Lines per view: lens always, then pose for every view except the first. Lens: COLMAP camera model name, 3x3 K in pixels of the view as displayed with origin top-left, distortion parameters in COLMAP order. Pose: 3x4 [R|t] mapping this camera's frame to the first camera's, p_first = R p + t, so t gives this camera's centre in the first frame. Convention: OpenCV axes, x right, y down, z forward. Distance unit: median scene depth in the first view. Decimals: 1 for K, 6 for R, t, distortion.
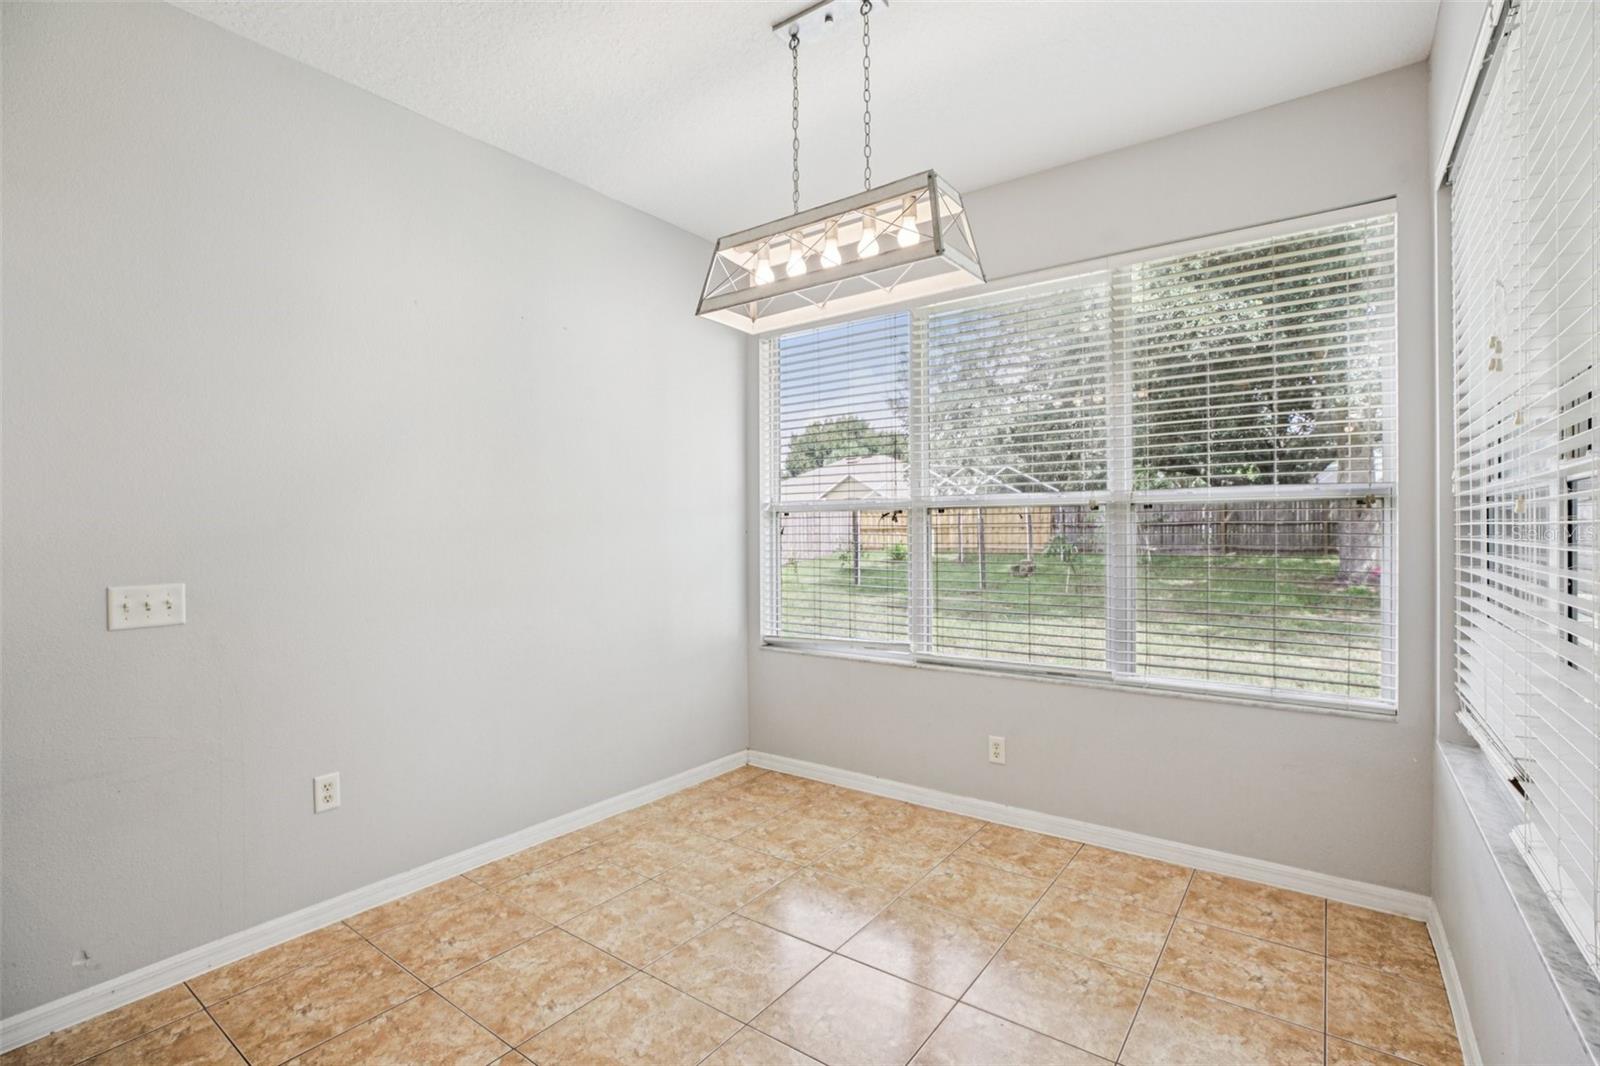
lens RADIAL K [[730.4, 0, 802.9], [0, 730.4, 533.5], [0, 0, 1]] dist [-0.034199, 0.014190]
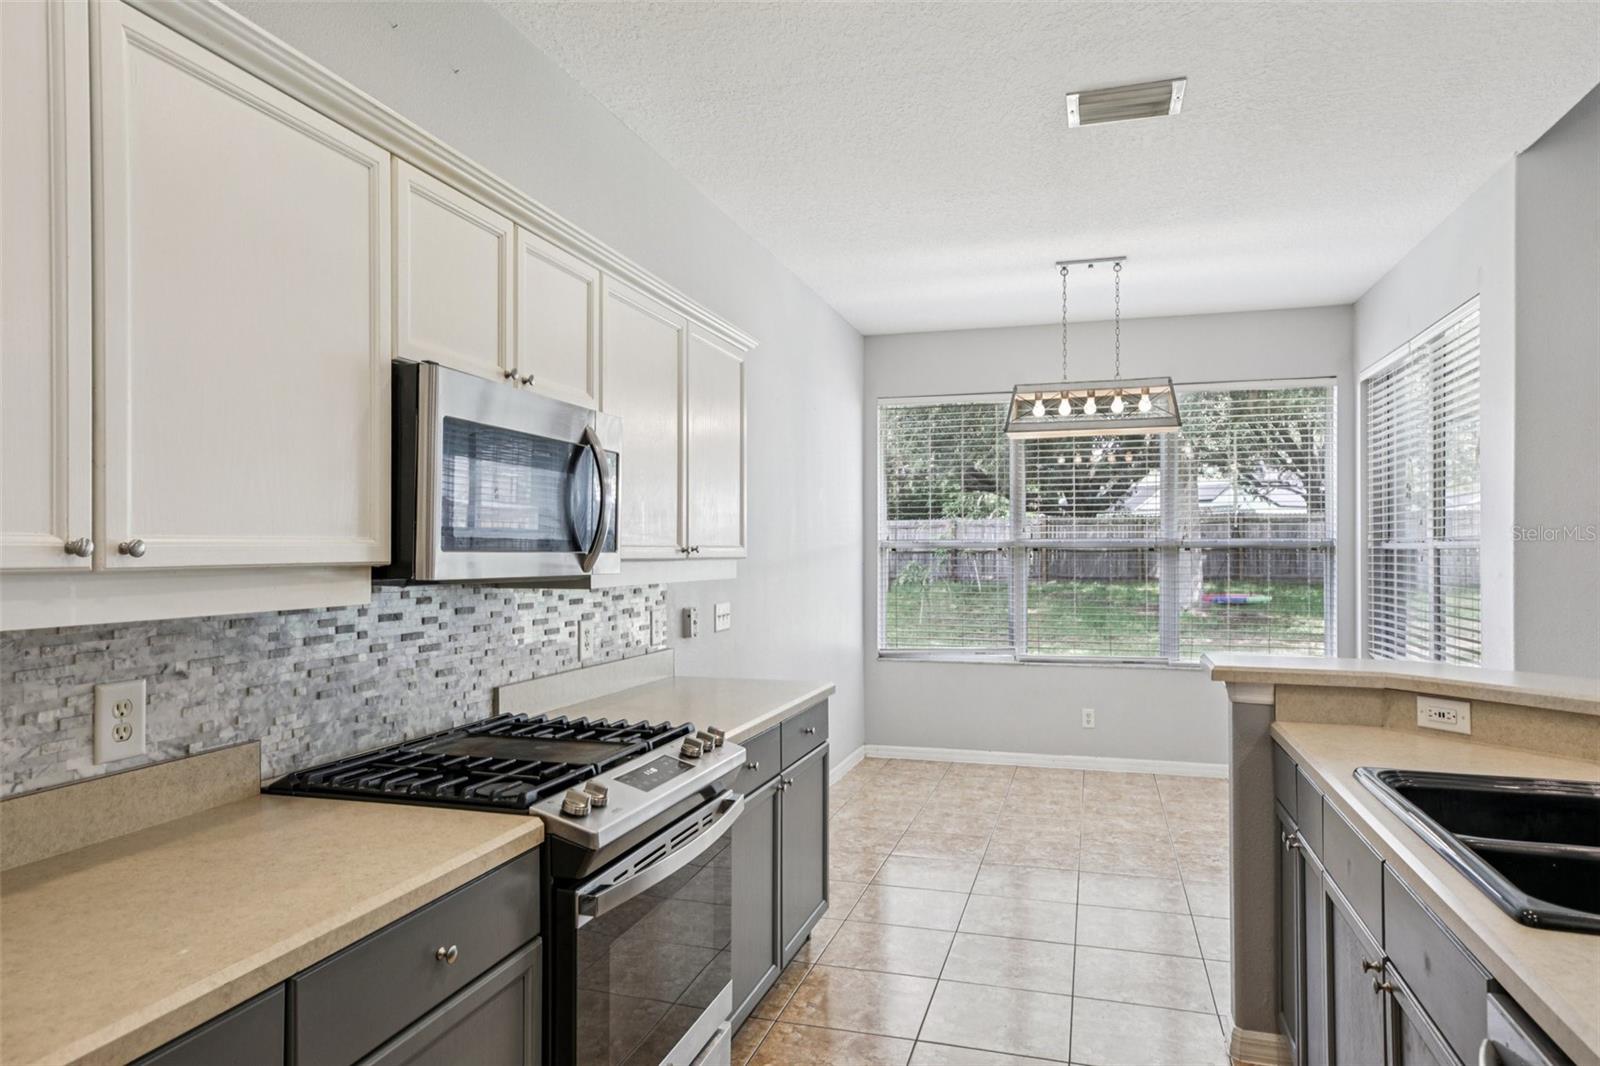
lens RADIAL K [[968.0, 0, 805.7], [0, 968.0, 539.1], [0, 0, 1]] dist [-0.001792, -0.000521]
pose [[0.943915, 0.010171, 0.330032, -0.889078], [-0.003852, 0.999797, -0.019794, -0.014265], [-0.330166, 0.017412, 0.943762, -0.616162]]
